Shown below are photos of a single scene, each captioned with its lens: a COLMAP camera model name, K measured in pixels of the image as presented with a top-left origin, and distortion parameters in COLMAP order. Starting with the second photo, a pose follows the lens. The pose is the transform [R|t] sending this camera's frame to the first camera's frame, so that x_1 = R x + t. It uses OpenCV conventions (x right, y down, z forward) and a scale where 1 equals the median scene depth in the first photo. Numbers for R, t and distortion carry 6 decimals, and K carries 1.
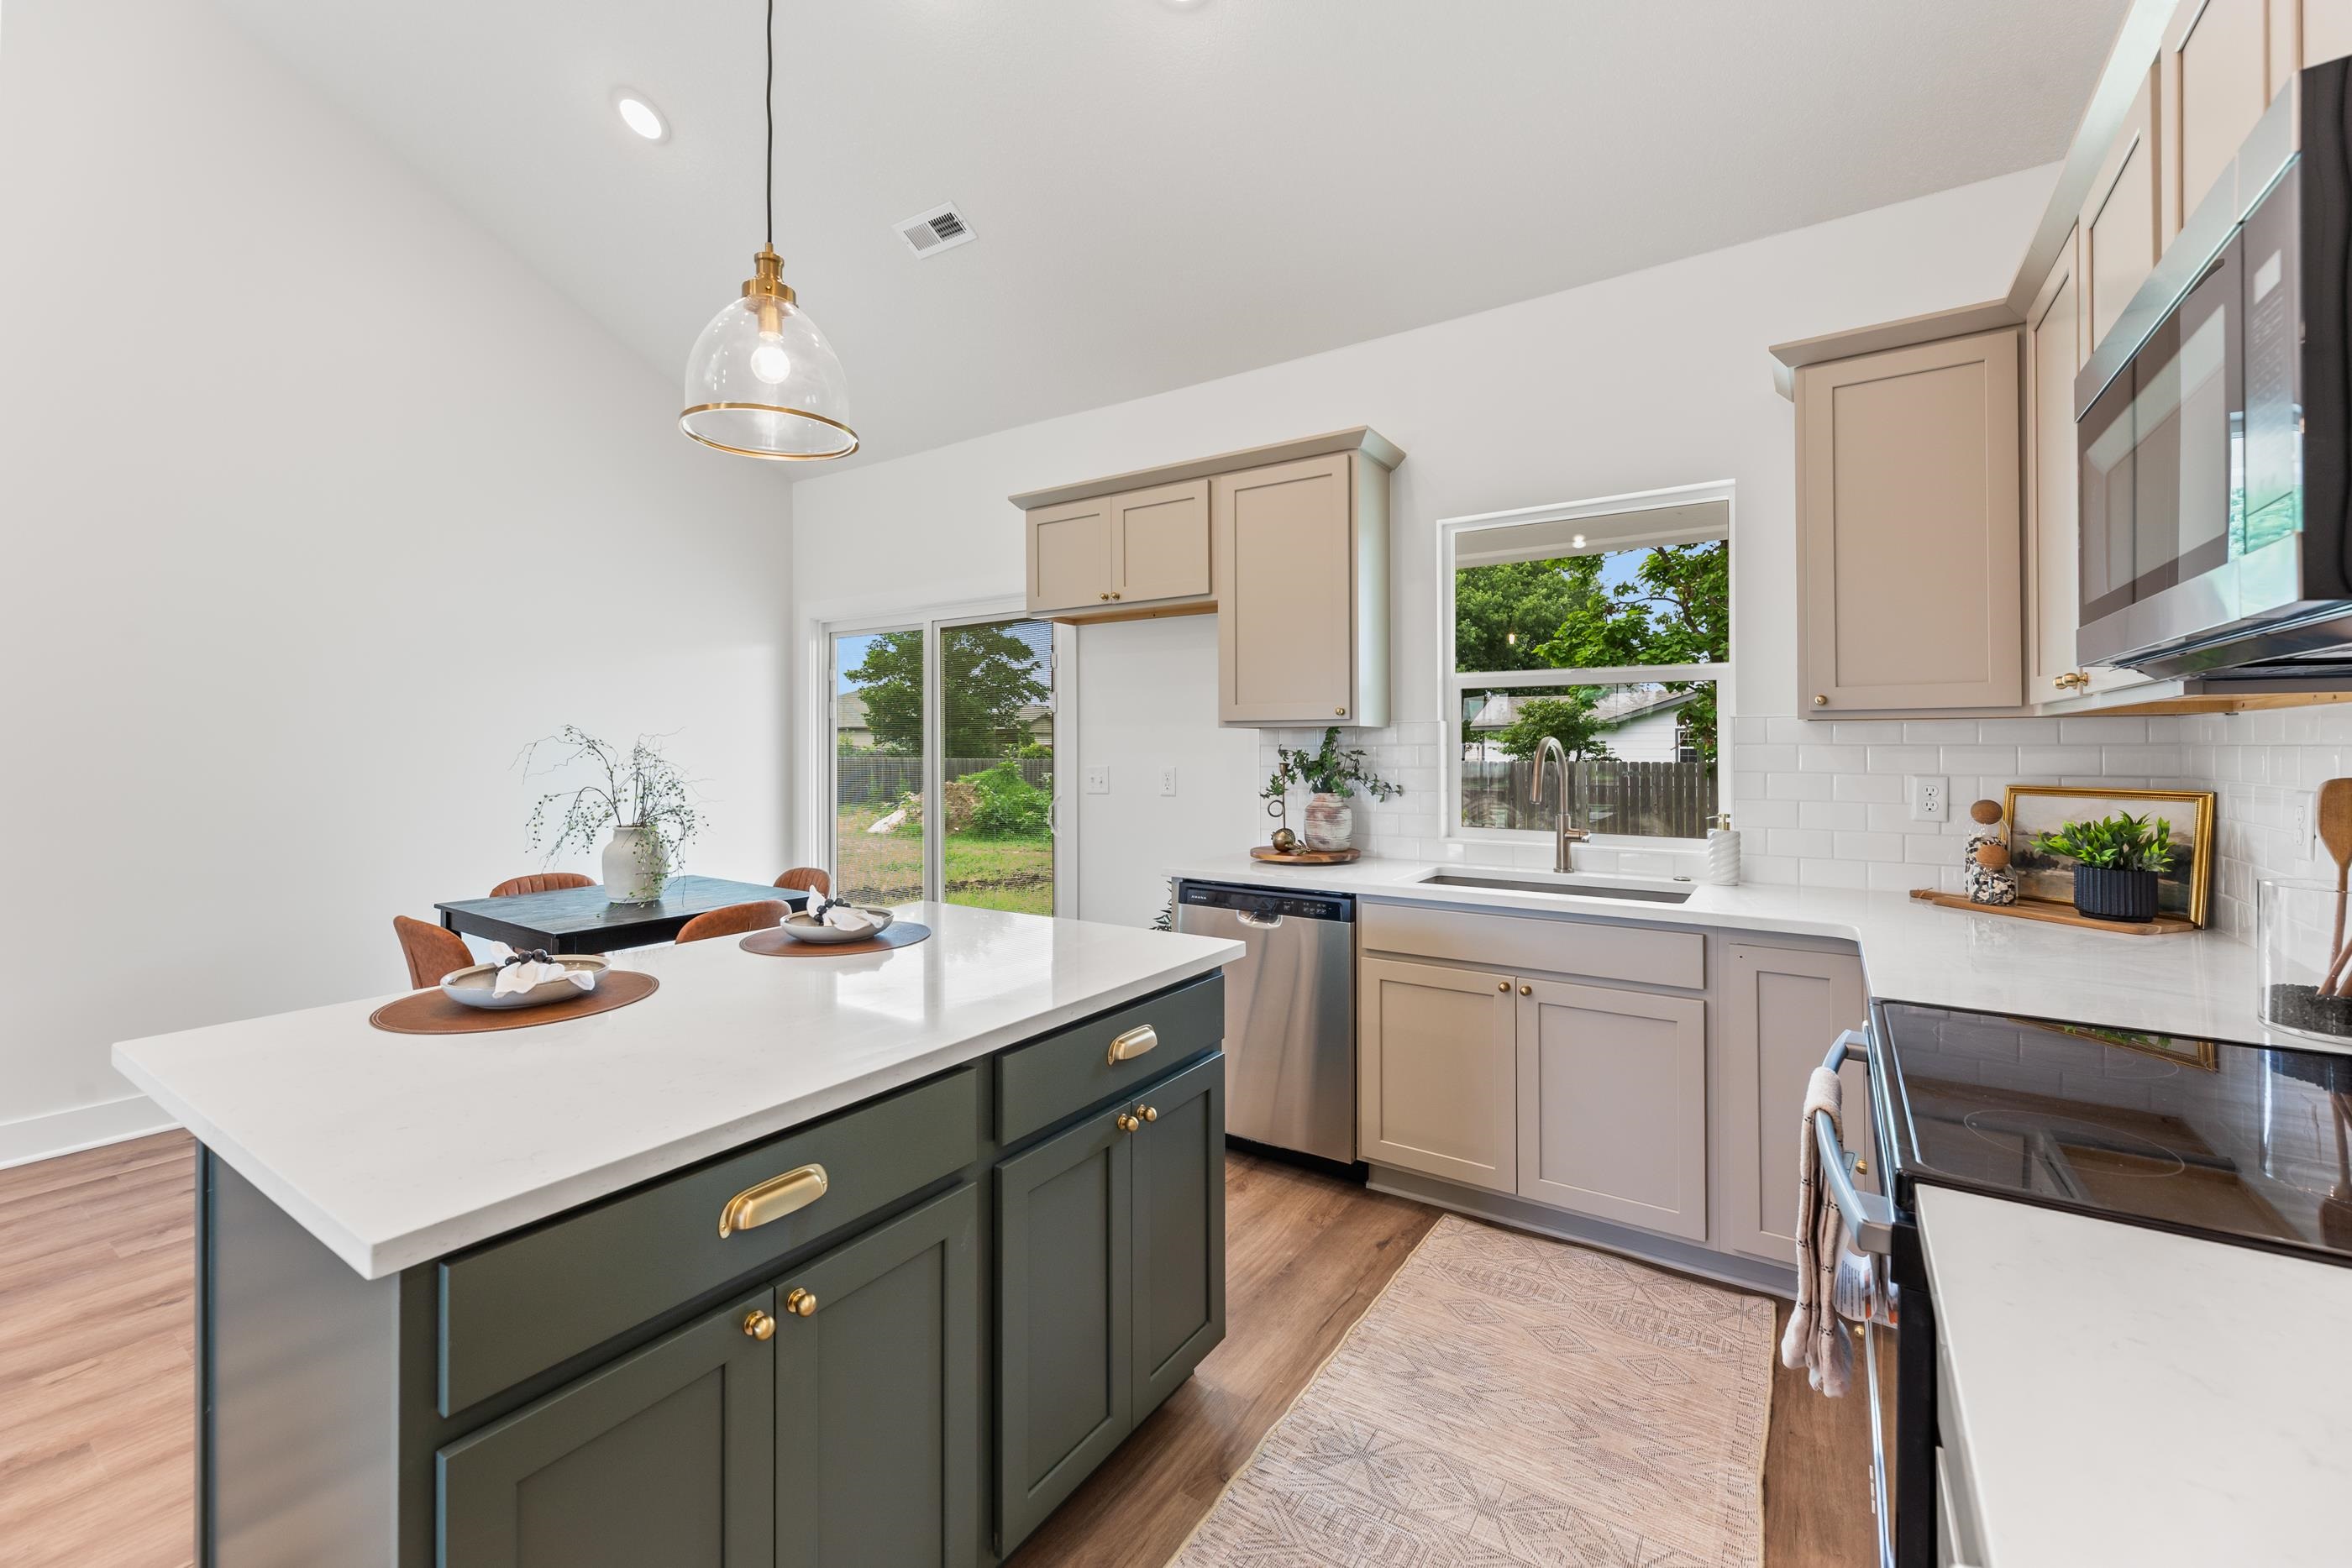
lens RADIAL K [[959.8, 0, 1169.3], [0, 959.8, 738.3], [0, 0, 1]] dist [-0.000336, -0.000113]
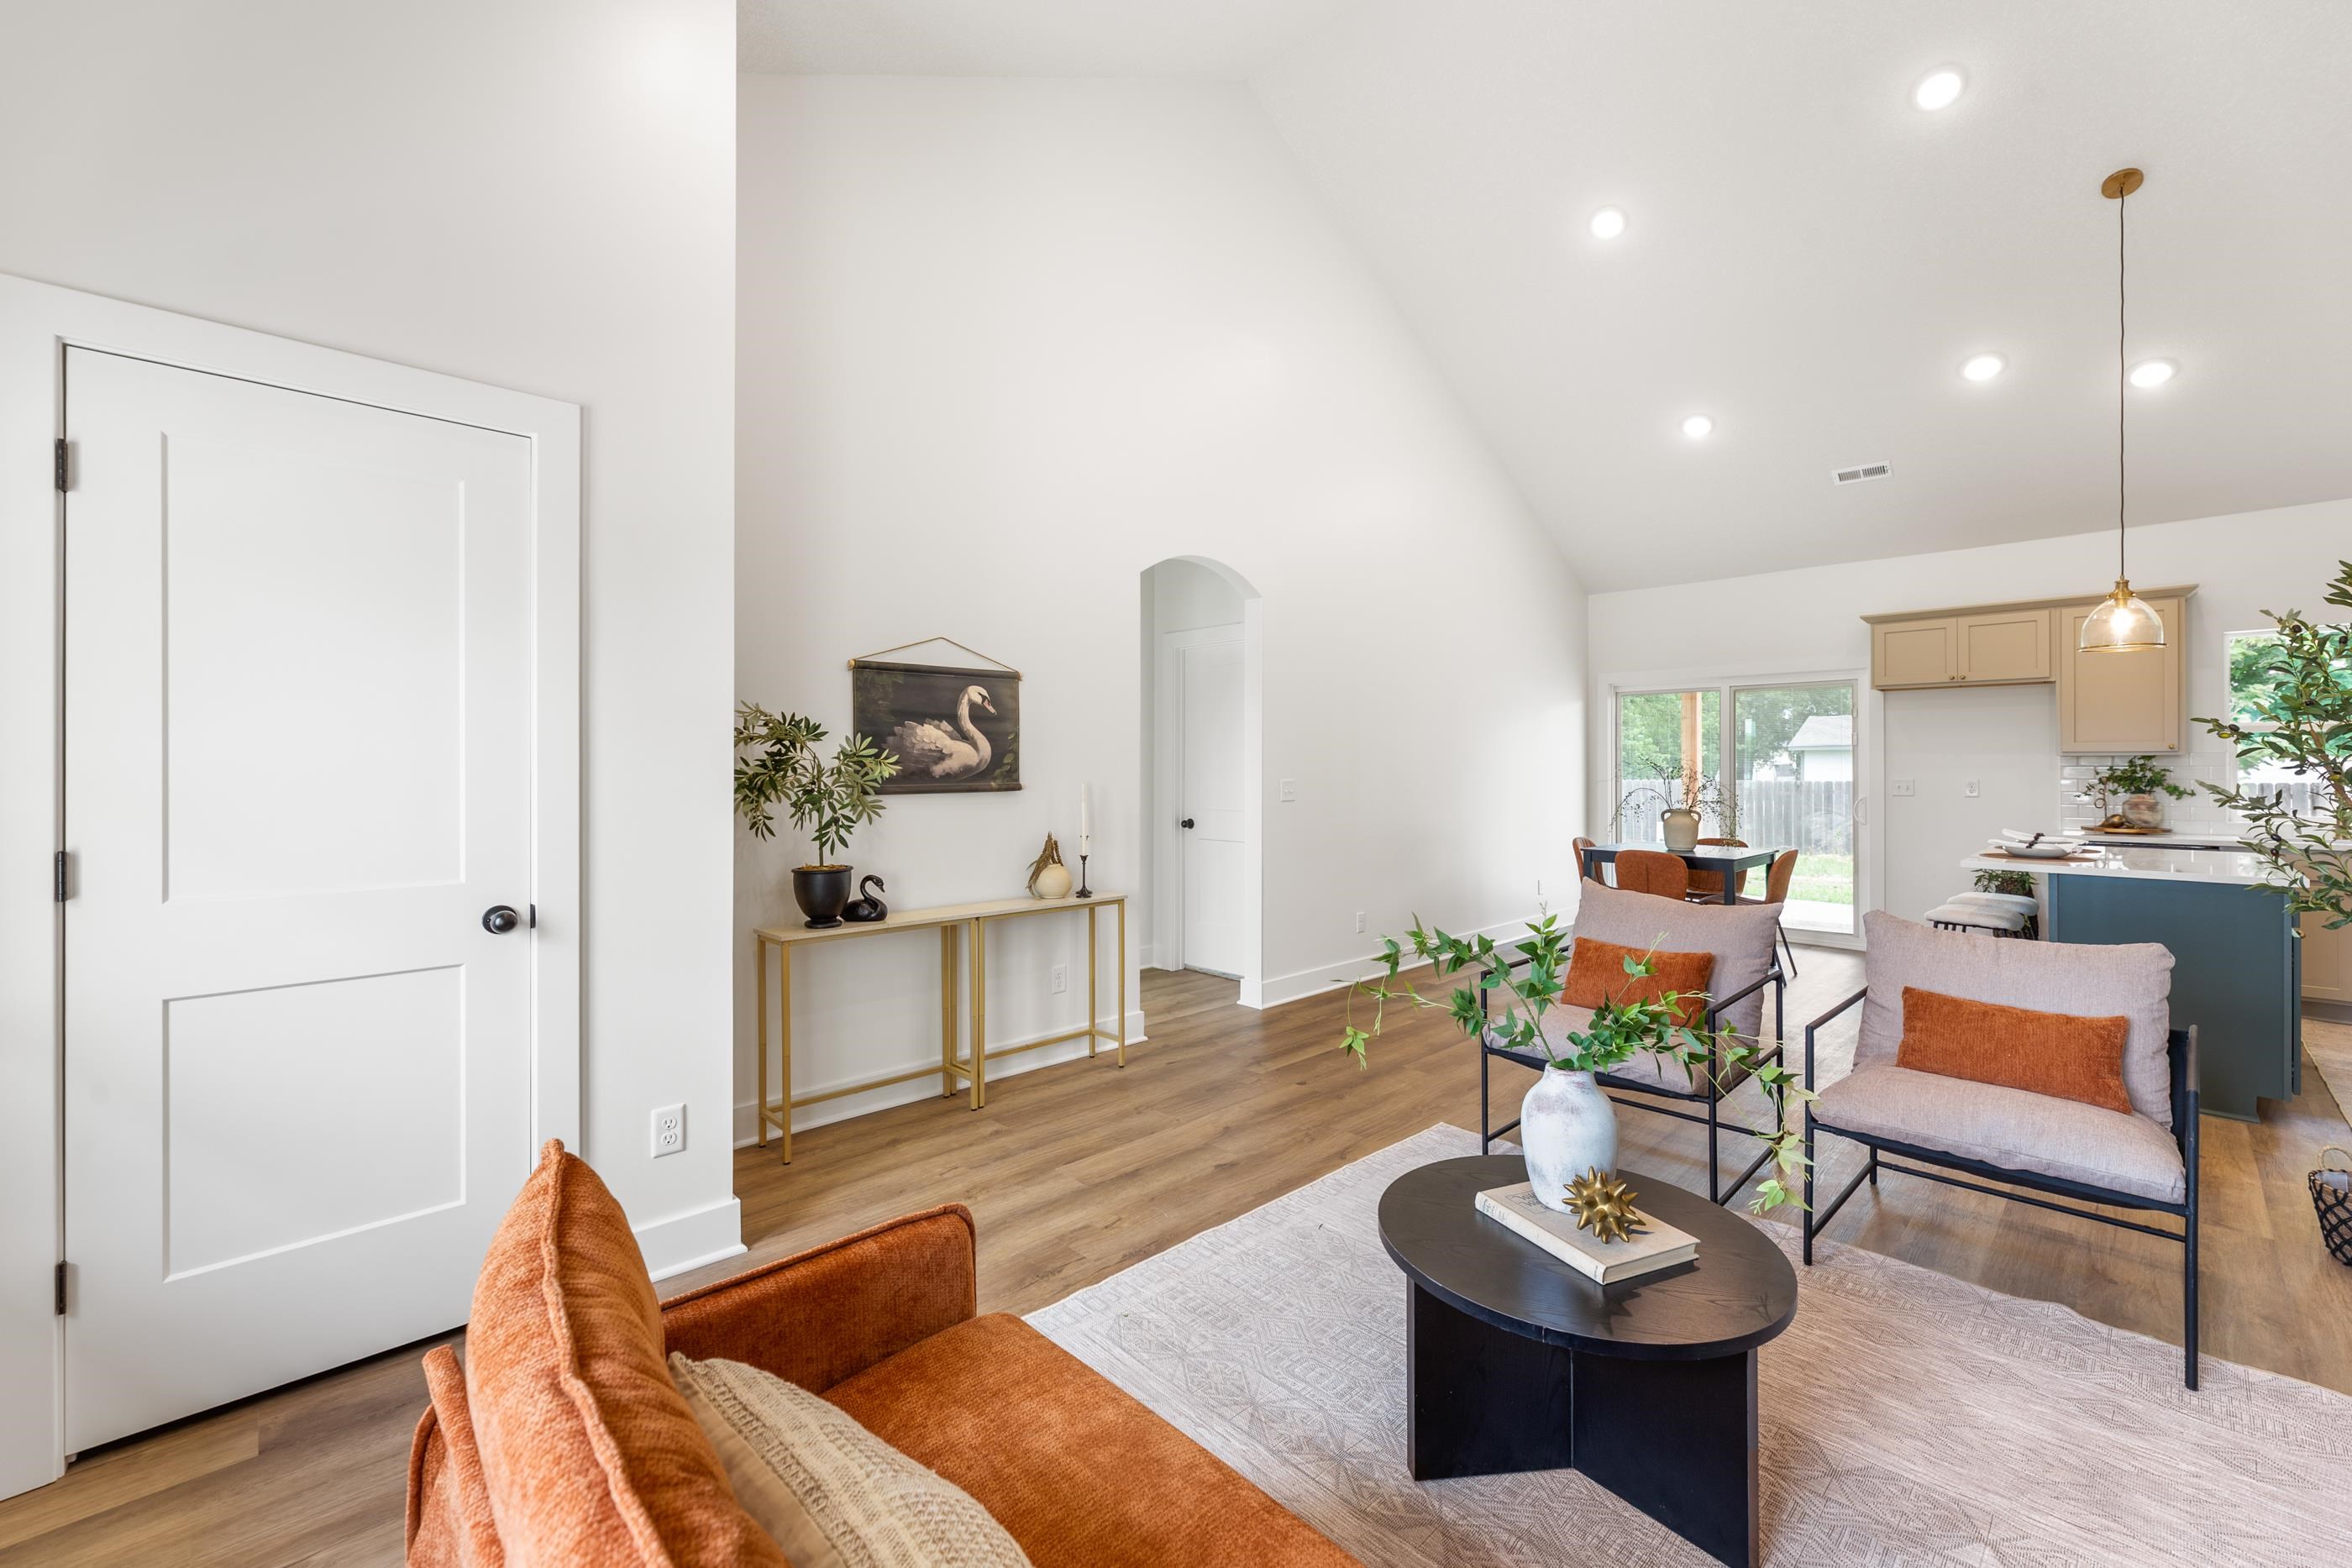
lens RADIAL K [[946.1, 0, 1170.1], [0, 946.1, 772.6], [0, 0, 1]] dist [0.001020, 0.000261]
pose [[0.977058, 0.002495, -0.212960, -1.176953], [0.000773, 0.999883, 0.015261, -0.008794], [0.212973, -0.015076, 0.976942, -1.027027]]
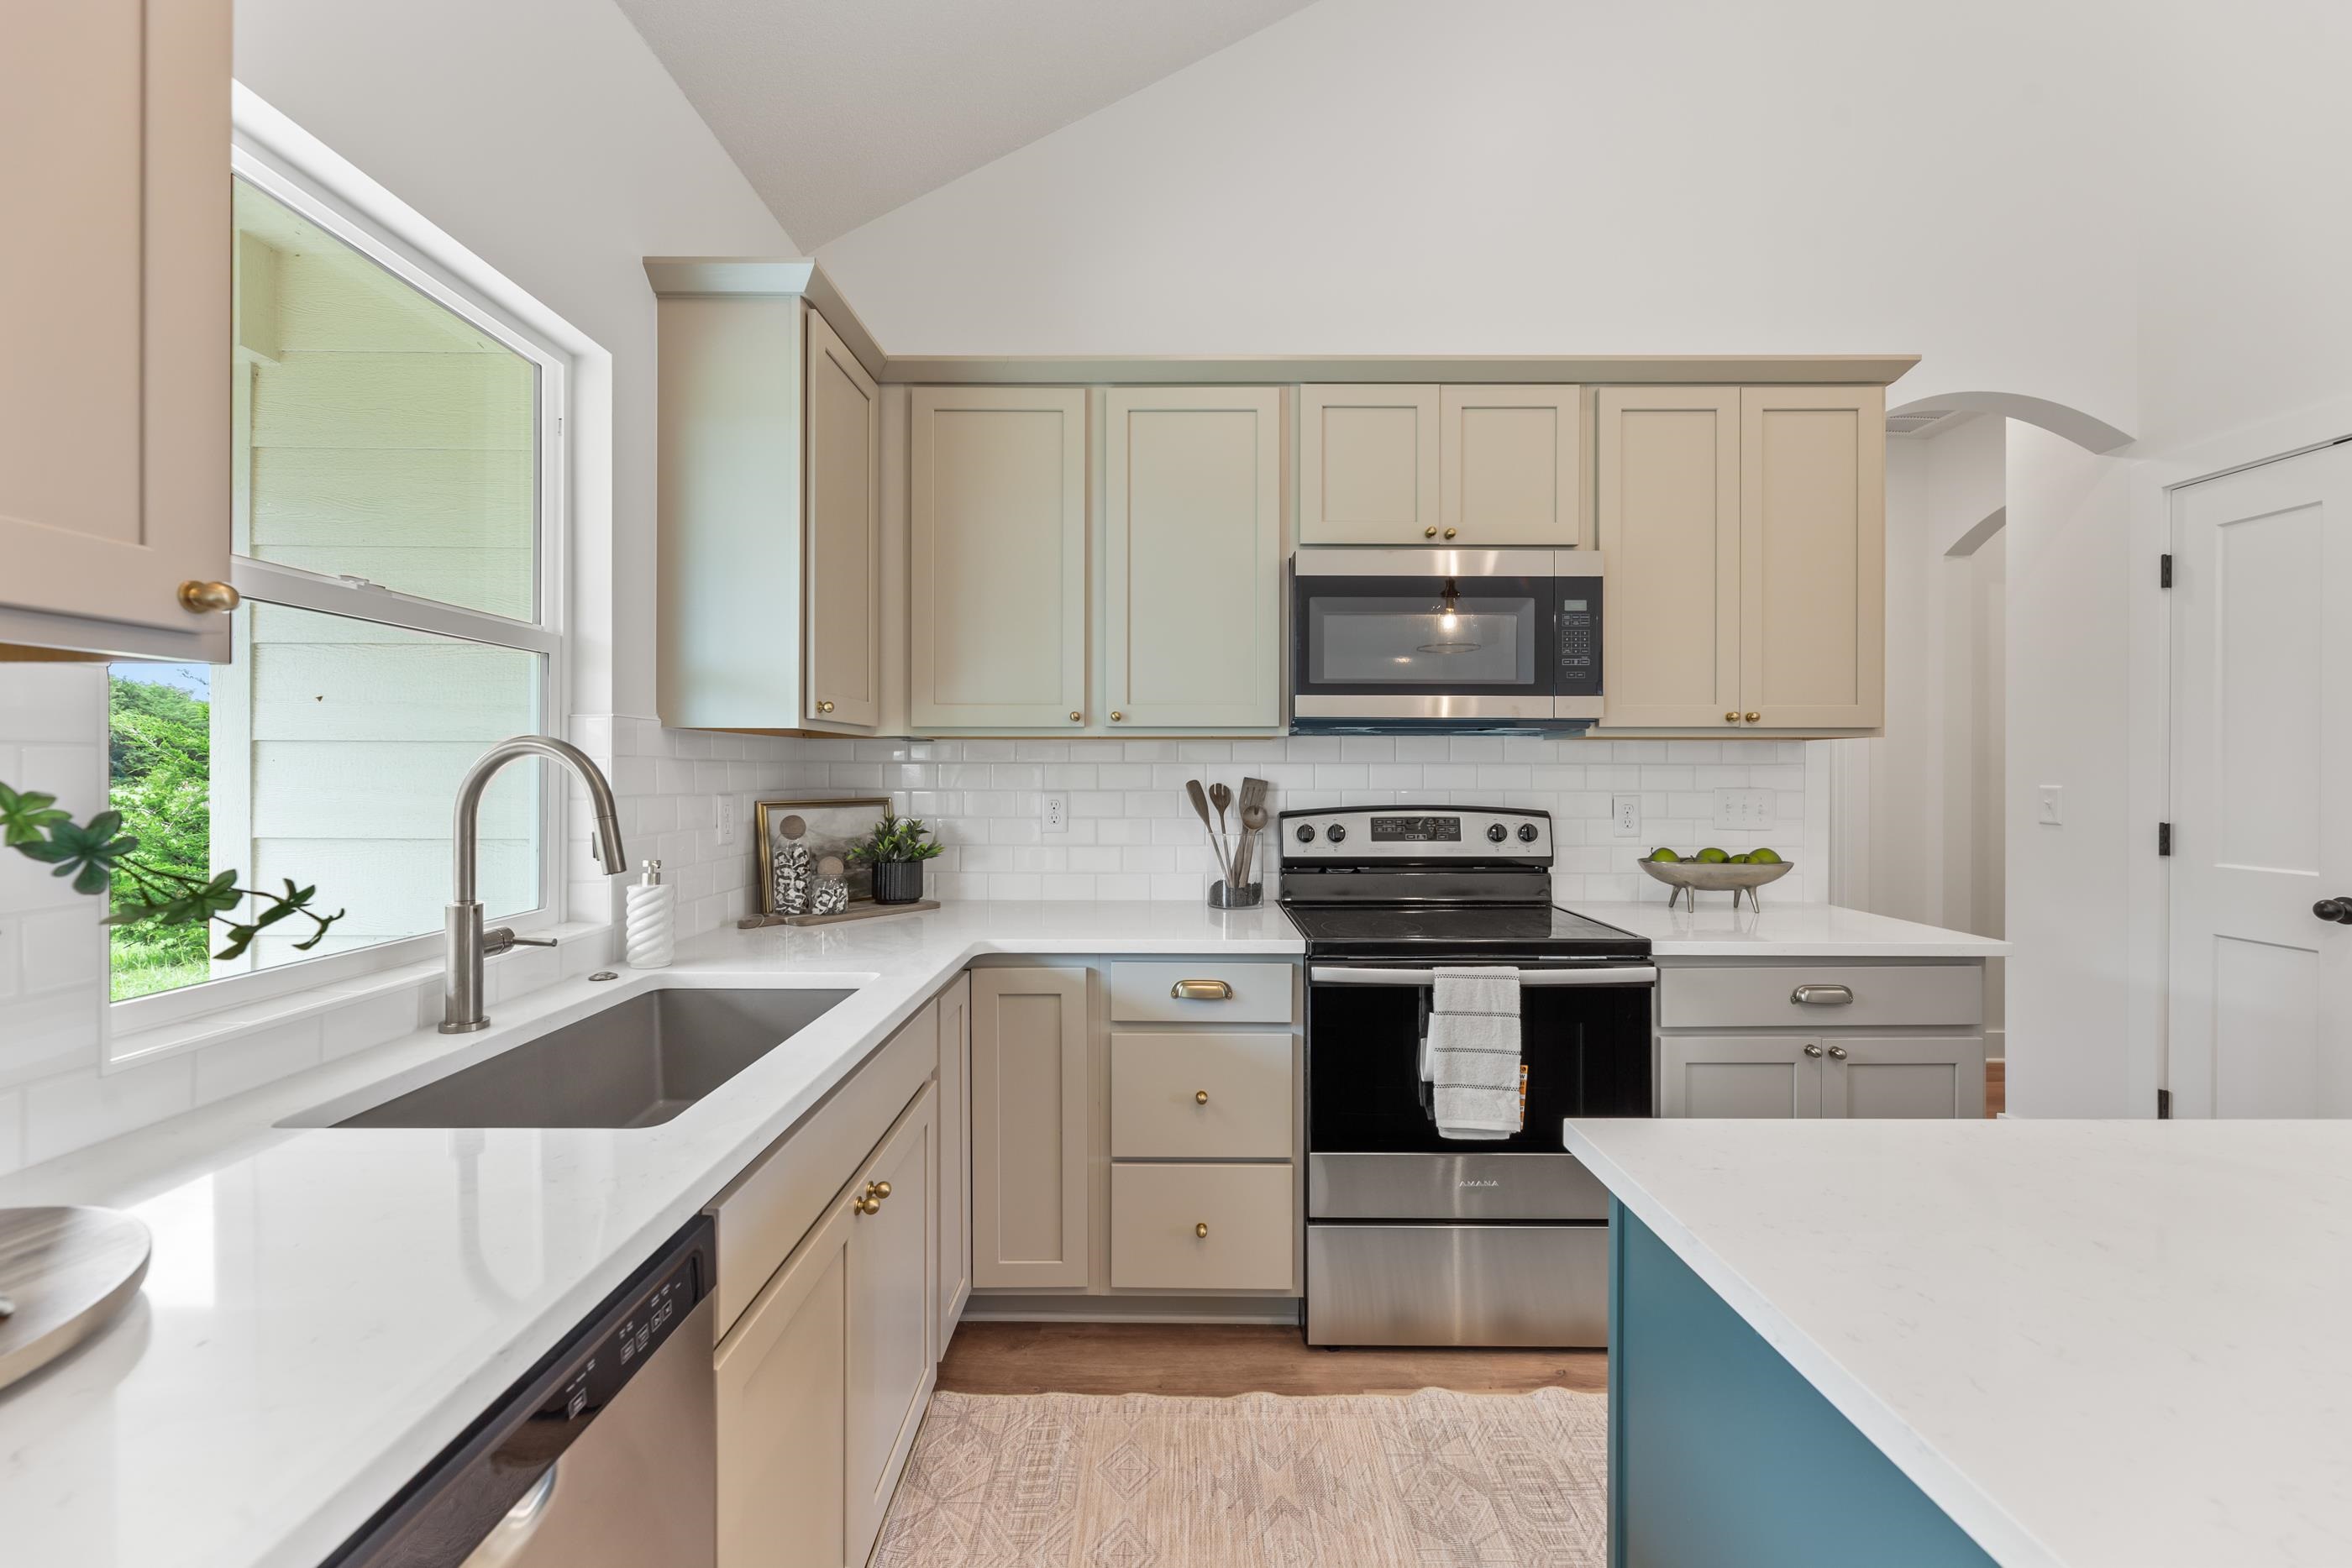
lens RADIAL K [[946.1, 0, 1170.1], [0, 946.1, 772.6], [0, 0, 1]] dist [0.001020, 0.000261]
pose [[-0.556095, -0.002588, 0.831115, -0.142219], [-0.008844, 0.999957, -0.002804, 0.013167], [-0.831072, -0.008910, -0.556094, 0.885270]]
